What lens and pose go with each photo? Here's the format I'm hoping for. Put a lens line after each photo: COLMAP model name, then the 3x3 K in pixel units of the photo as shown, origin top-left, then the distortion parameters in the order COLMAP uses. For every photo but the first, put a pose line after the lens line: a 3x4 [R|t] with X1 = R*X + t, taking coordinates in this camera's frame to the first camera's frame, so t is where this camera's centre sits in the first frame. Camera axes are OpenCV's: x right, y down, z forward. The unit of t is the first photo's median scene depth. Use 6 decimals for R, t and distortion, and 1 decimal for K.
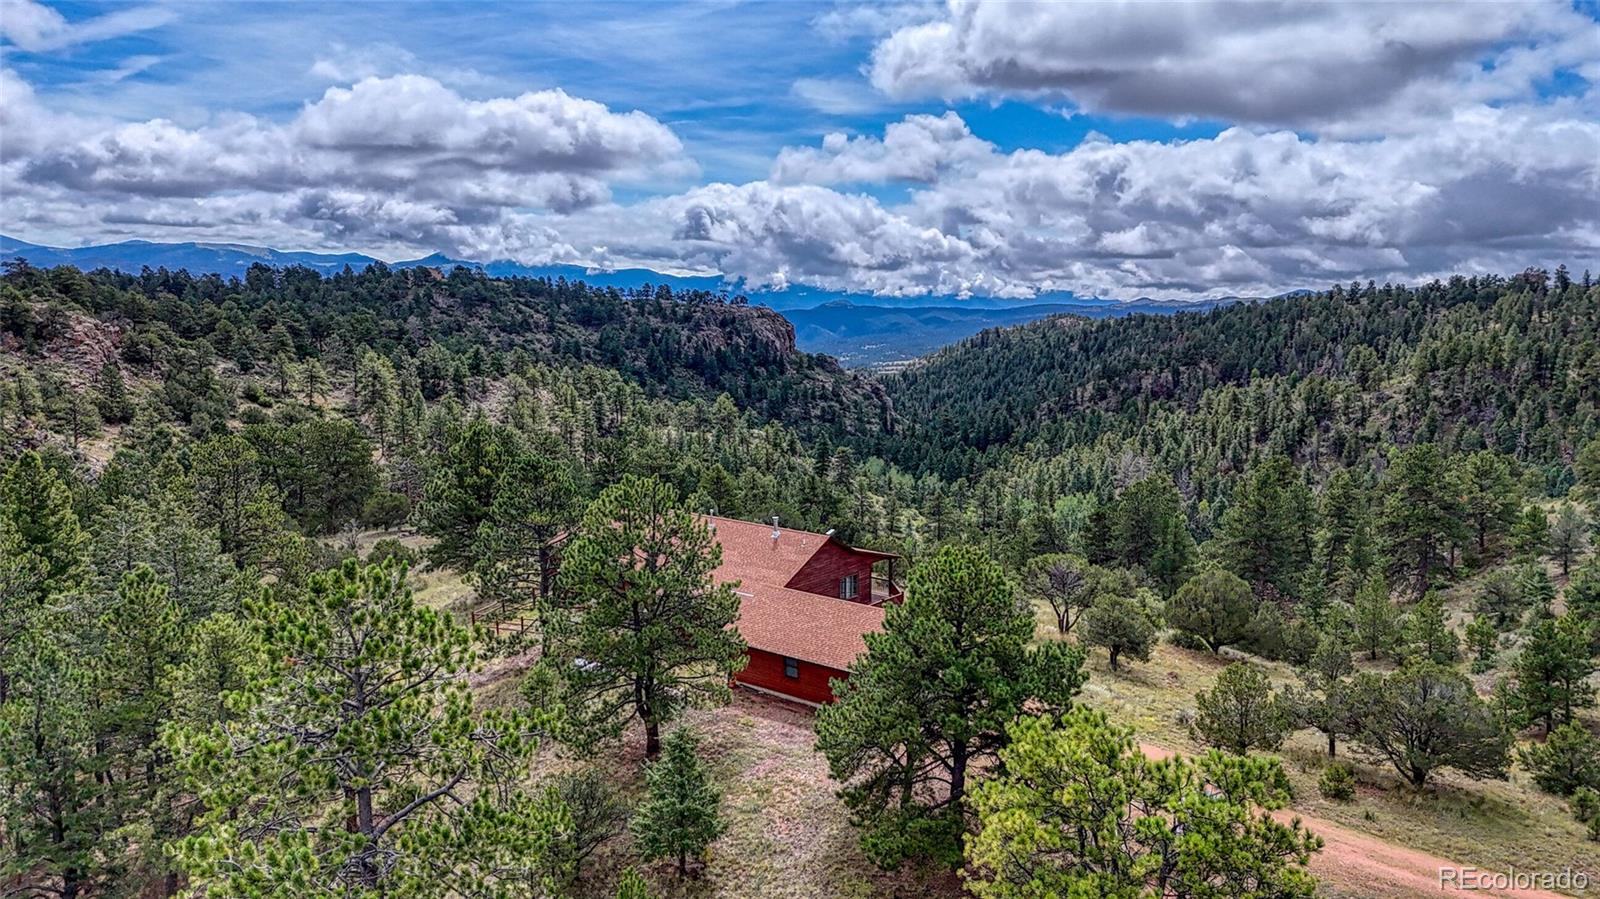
lens RADIAL K [[1190.6, 0, 798.8], [0, 1190.6, 462.8], [0, 0, 1]] dist [0.085165, -0.082182]
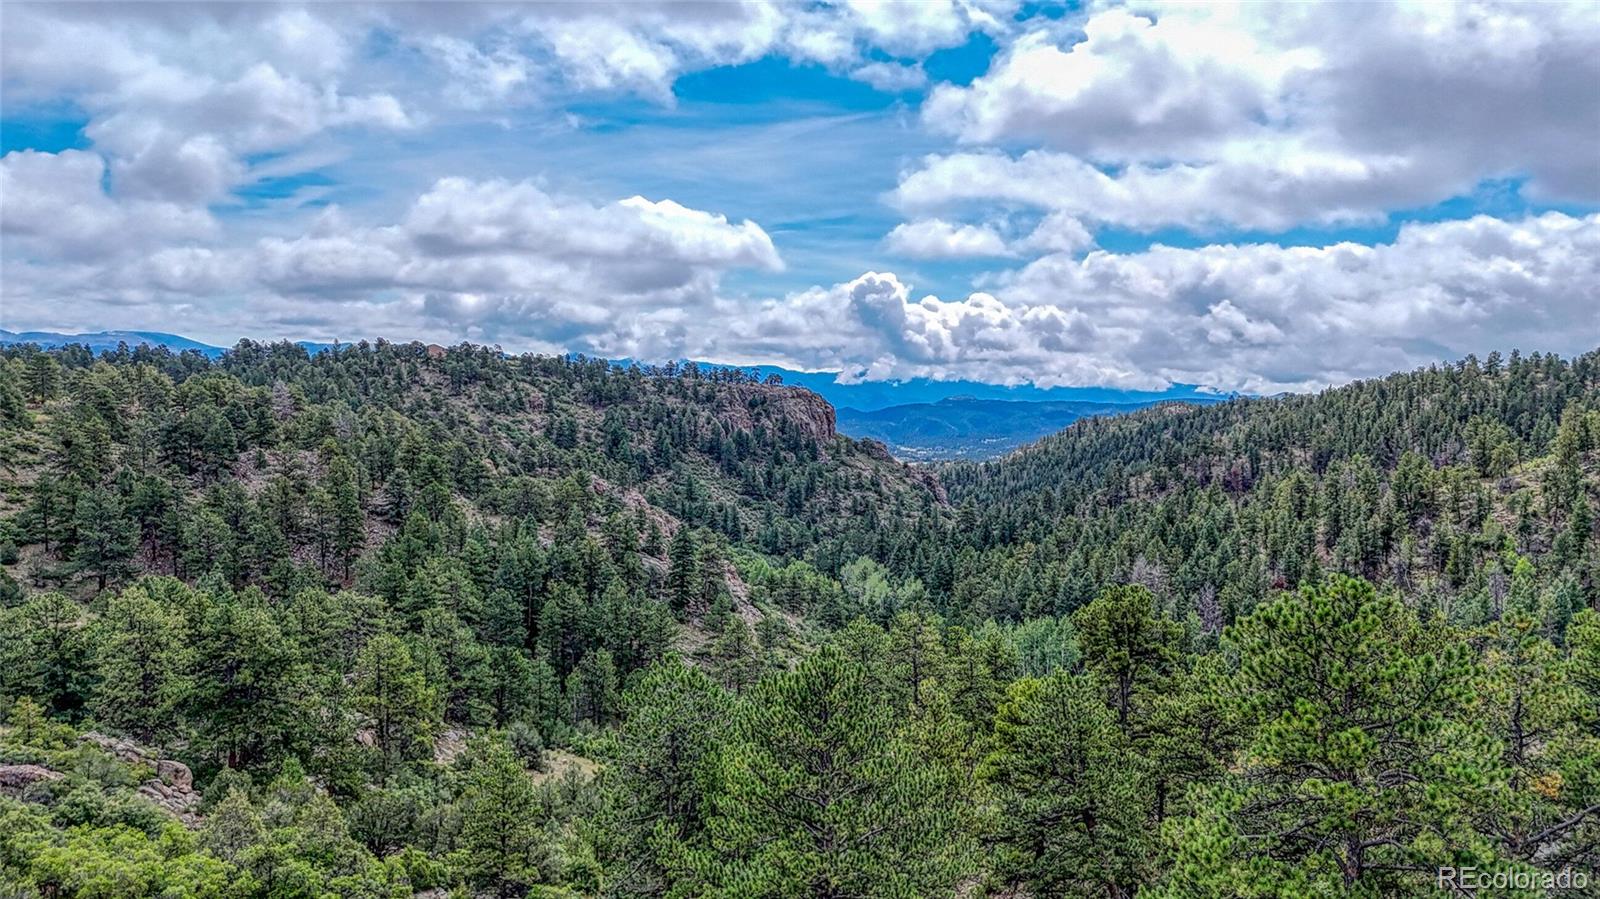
lens RADIAL K [[1190.6, 0, 796.3], [0, 1190.6, 462.7], [0, 0, 1]] dist [0.085165, -0.082182]
pose [[0.993880, 0.006144, -0.110292, 0.069884], [-0.014862, 0.996811, -0.078400, -0.003042], [0.109459, 0.079560, 0.990802, 0.120309]]
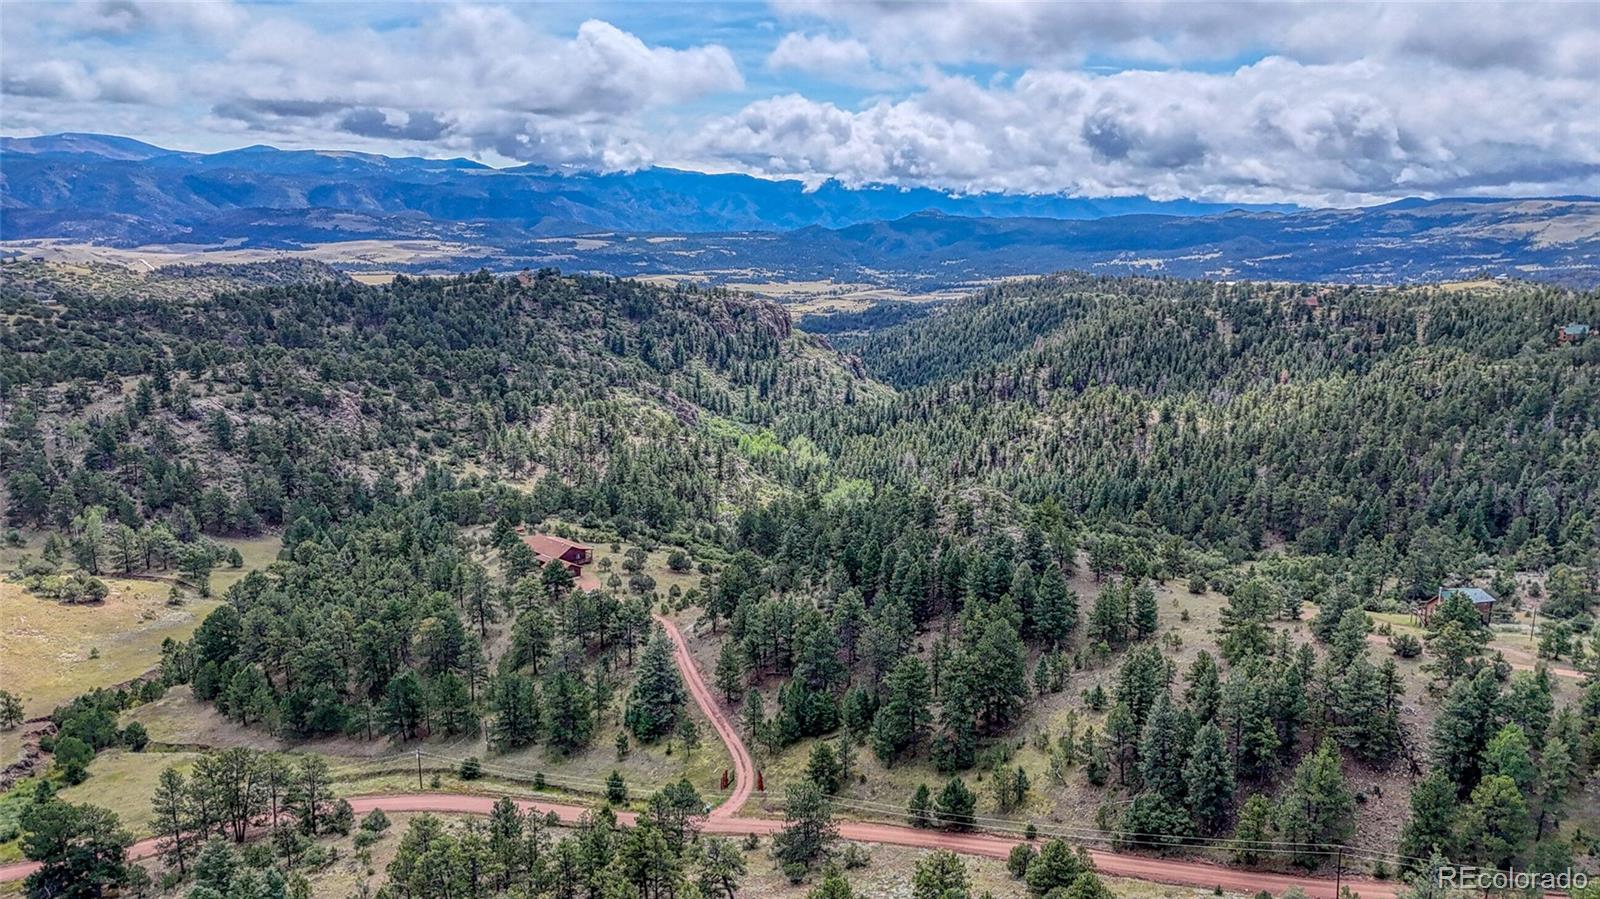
lens RADIAL K [[1190.6, 0, 807.7], [0, 1190.6, 452.4], [0, 0, 1]] dist [0.085165, -0.082182]
pose [[0.997115, 0.020818, -0.072997, 0.120234], [-0.015483, 0.997218, 0.072909, -0.062151], [0.074312, -0.071568, 0.994664, -0.339029]]
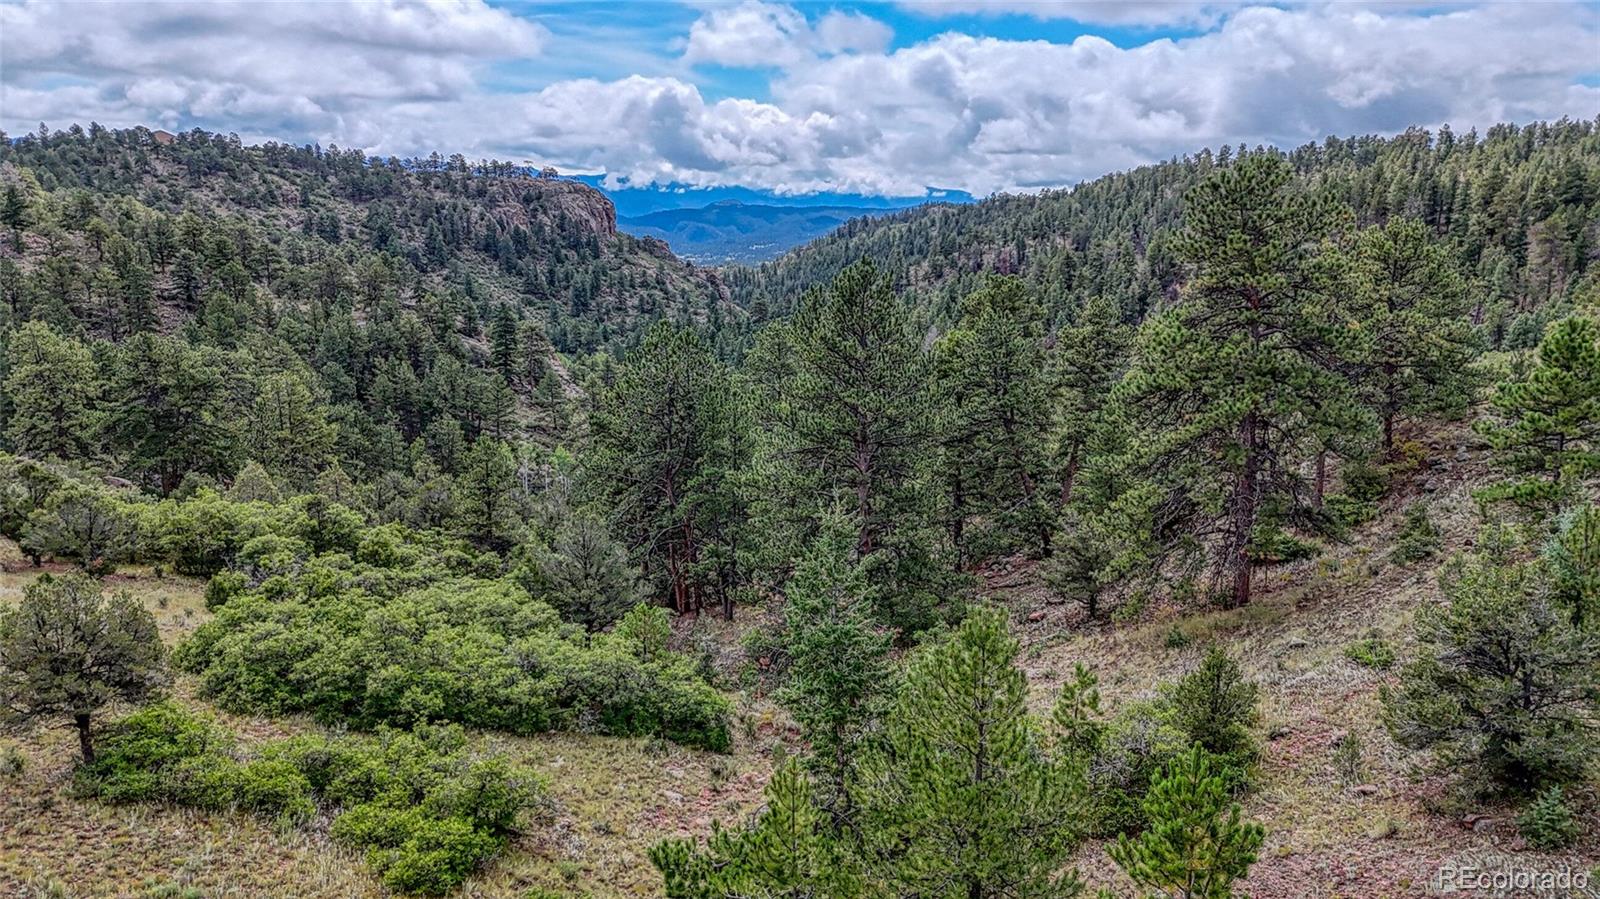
lens RADIAL K [[1190.6, 0, 801.3], [0, 1190.6, 462.2], [0, 0, 1]] dist [0.085165, -0.082182]
pose [[0.996089, -0.022309, 0.085490, 0.056691], [0.015486, 0.996702, 0.079660, 0.006608], [-0.086986, -0.078025, 0.993149, 0.105010]]
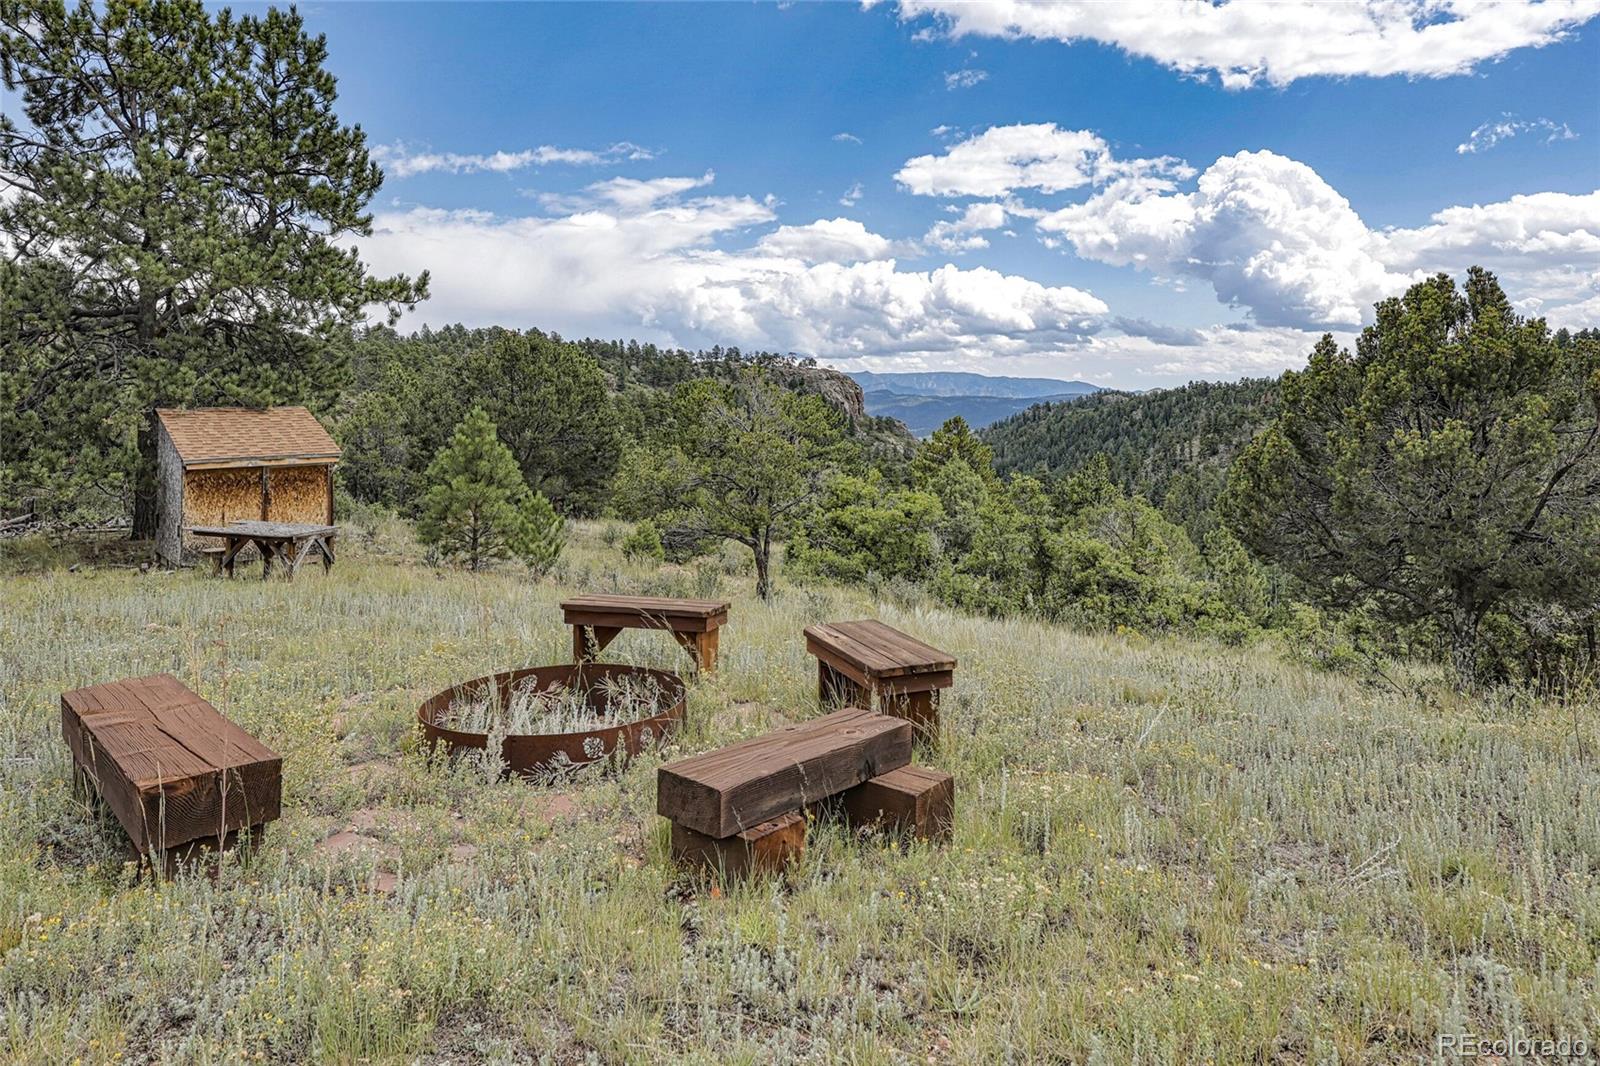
lens RADIAL K [[1053.0, 0, 778.8], [0, 1053.0, 527.6], [0, 0, 1]] dist [-0.009251, -0.000708]
pose [[0.998196, 0.008984, -0.059368, -0.021783], [-0.009459, 0.999925, -0.007716, 0.008984], [0.059294, 0.008264, 0.998206, 0.125595]]
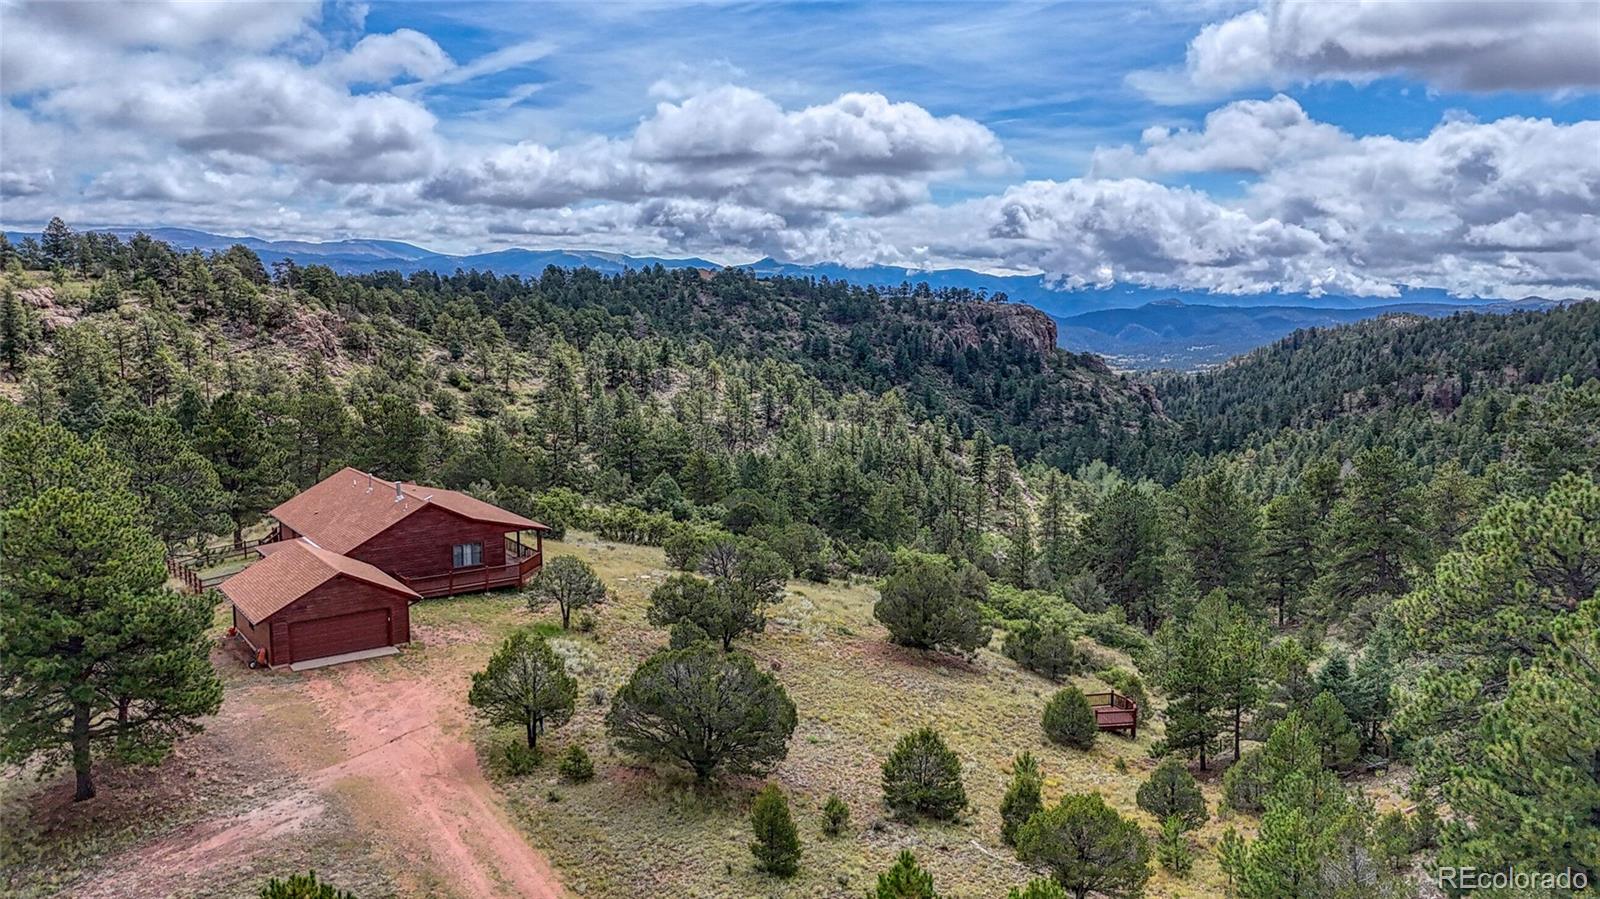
lens RADIAL K [[1190.6, 0, 791.5], [0, 1190.6, 443.0], [0, 0, 1]] dist [0.085165, -0.082182]
pose [[0.963264, 0.032655, -0.266562, 0.053976], [-0.037020, 0.999250, -0.011367, 0.001033], [0.265991, 0.020818, 0.963751, 0.007390]]
